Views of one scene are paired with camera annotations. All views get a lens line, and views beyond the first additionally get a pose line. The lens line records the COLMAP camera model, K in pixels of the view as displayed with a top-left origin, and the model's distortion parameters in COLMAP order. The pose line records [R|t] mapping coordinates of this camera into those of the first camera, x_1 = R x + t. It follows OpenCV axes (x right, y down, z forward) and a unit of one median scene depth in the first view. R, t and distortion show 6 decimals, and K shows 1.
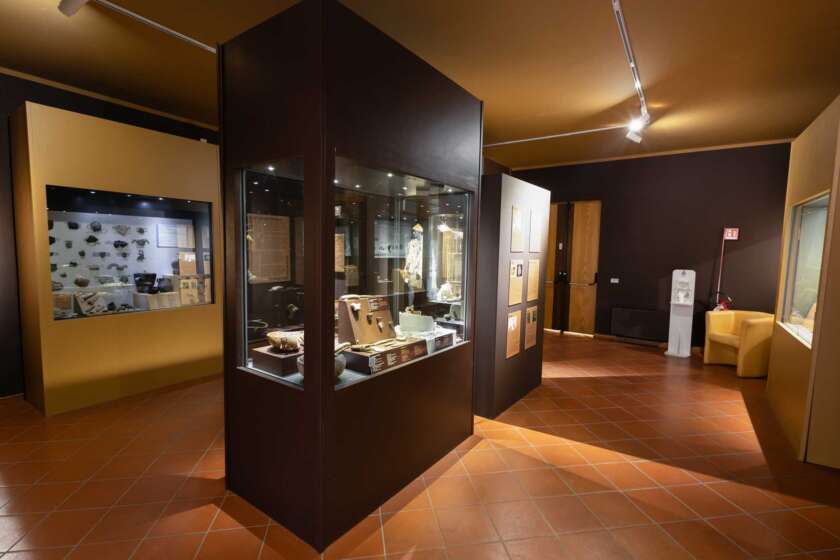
lens RADIAL K [[392.2, 0, 422.8], [0, 392.2, 279.5], [0, 0, 1]] dist [0.000209, 0.000246]
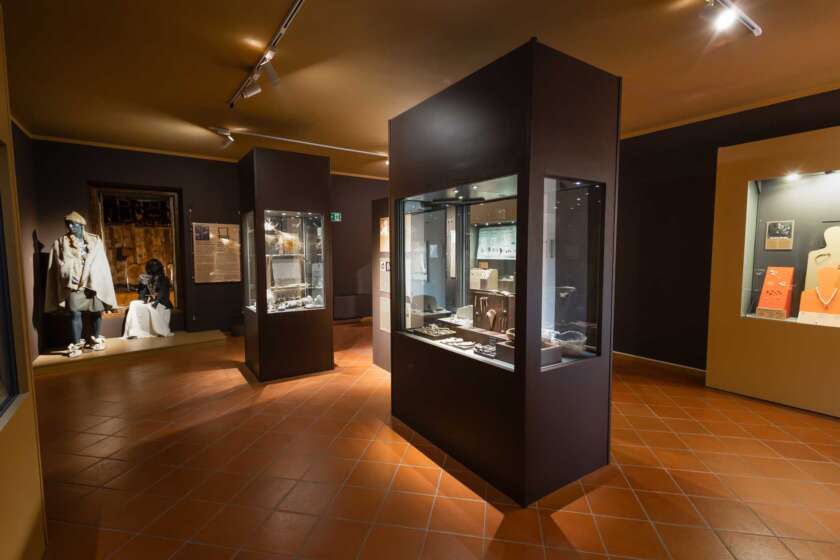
lens RADIAL K [[392.2, 0, 423.5], [0, 392.2, 282.0], [0, 0, 1]] dist [0.000209, 0.000246]
pose [[0.362643, -0.088796, 0.927688, -0.408351], [0.085893, 0.994398, 0.061605, -0.019707], [-0.927961, 0.057341, 0.368239, 0.250714]]
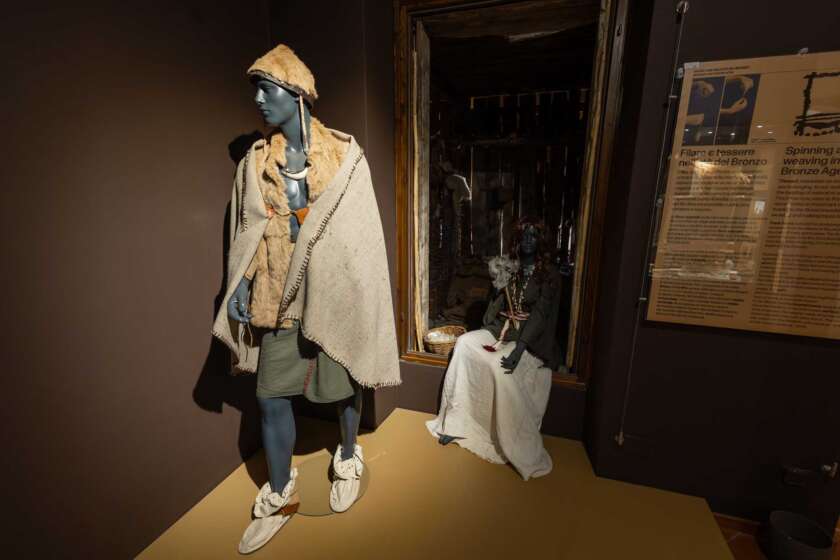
lens RADIAL K [[392.2, 0, 421.1], [0, 392.2, 281.1], [0, 0, 1]] dist [0.000209, 0.000246]
pose [[0.961645, -0.072241, 0.264615, -0.007372], [0.035190, 0.989215, 0.142178, -0.061998], [-0.272032, -0.127413, 0.953816, 0.809400]]
